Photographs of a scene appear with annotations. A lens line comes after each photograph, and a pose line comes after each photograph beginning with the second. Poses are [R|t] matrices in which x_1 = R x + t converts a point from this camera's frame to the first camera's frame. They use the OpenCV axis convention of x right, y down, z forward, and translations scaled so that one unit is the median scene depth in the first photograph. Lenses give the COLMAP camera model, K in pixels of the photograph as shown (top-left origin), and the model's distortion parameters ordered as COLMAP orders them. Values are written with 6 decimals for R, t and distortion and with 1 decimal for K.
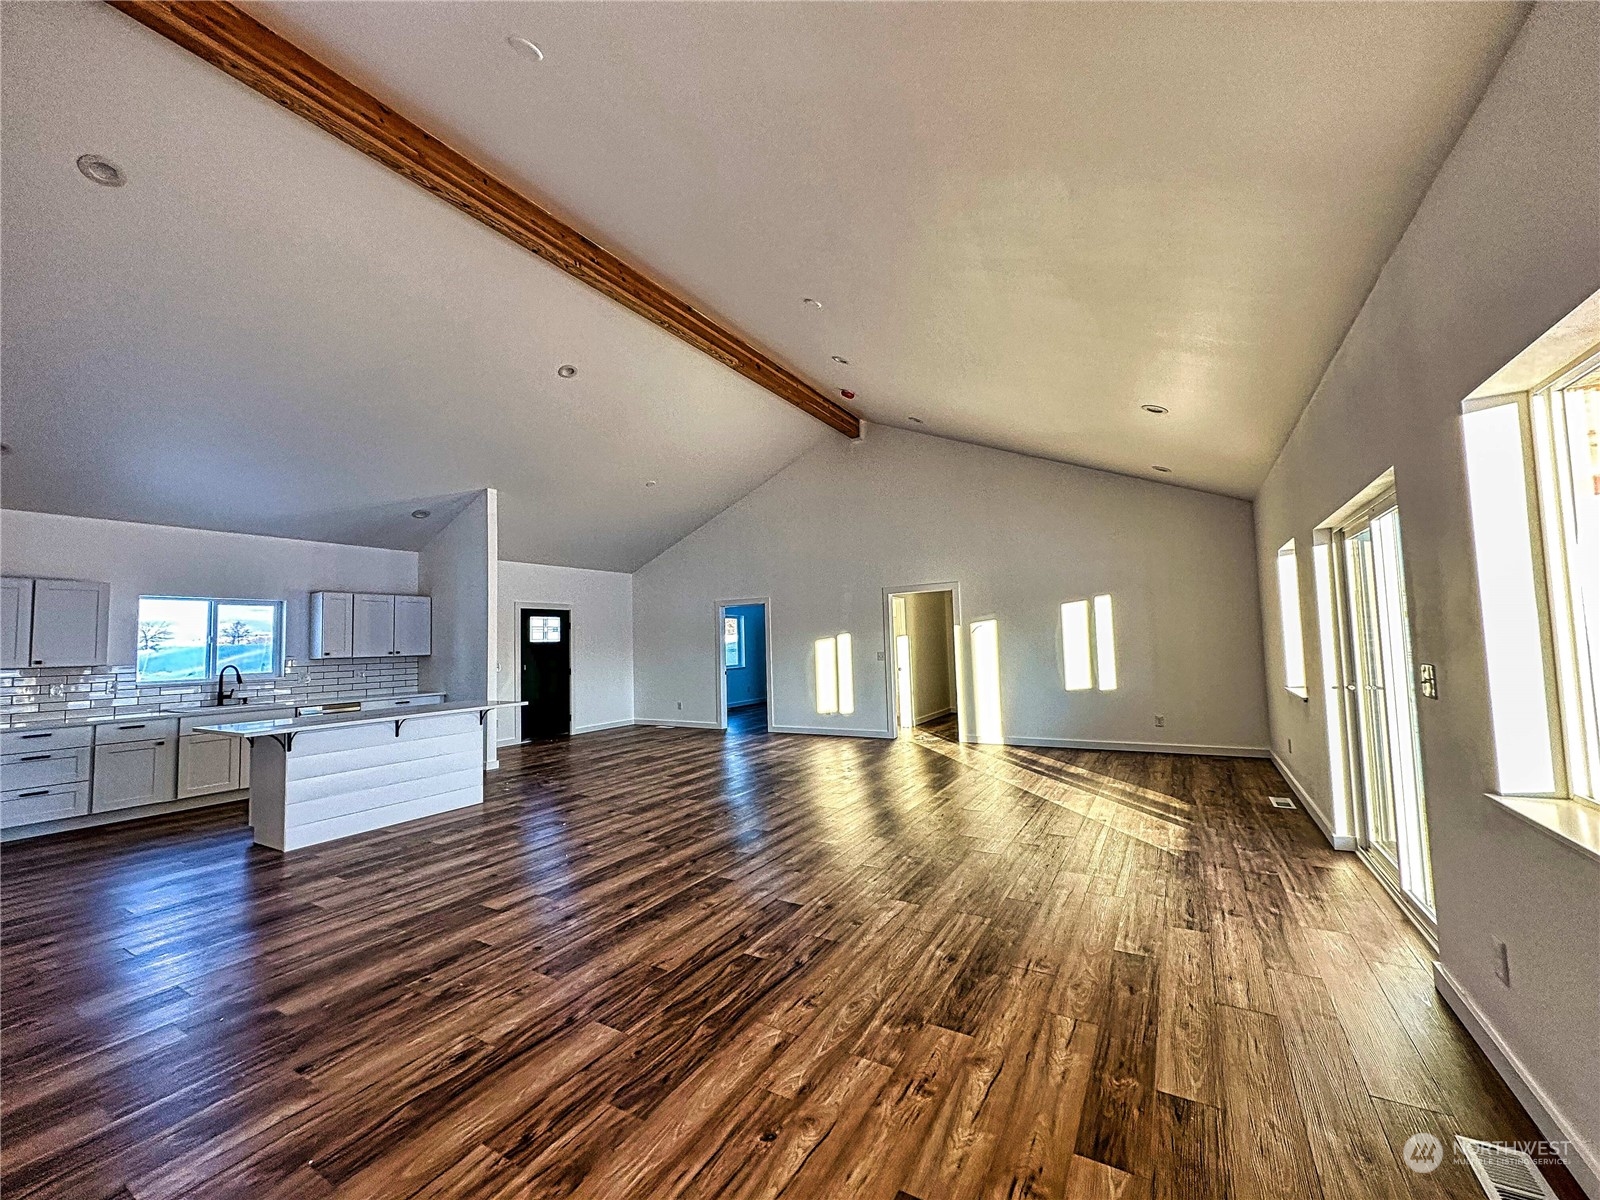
lens RADIAL K [[632.5, 0, 806.4], [0, 632.5, 597.9], [0, 0, 1]] dist [-0.003639, 0.000391]
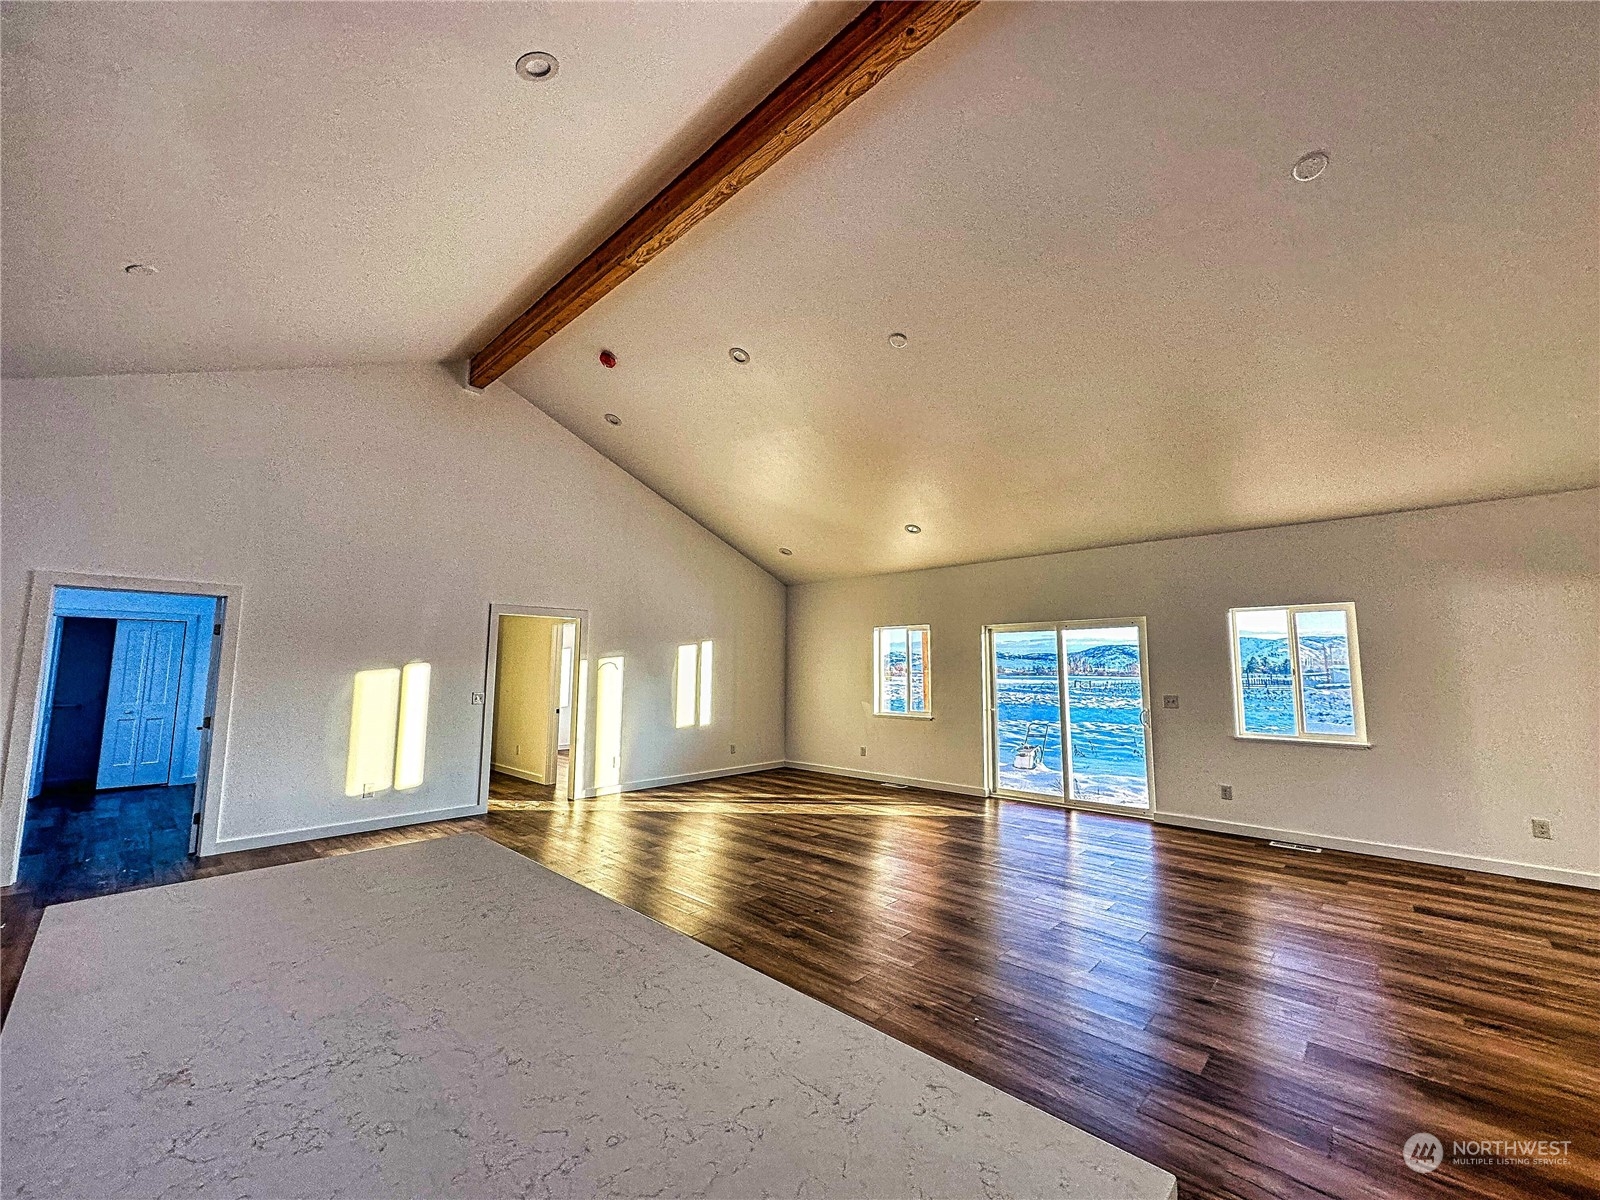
lens RADIAL K [[632.5, 0, 798.3], [0, 632.5, 596.8], [0, 0, 1]] dist [-0.003639, 0.000391]
pose [[0.217507, 0.145071, 0.965218, -0.678659], [-0.082636, 0.988079, -0.129886, 0.057888], [-0.972554, -0.051510, 0.226902, 0.661635]]
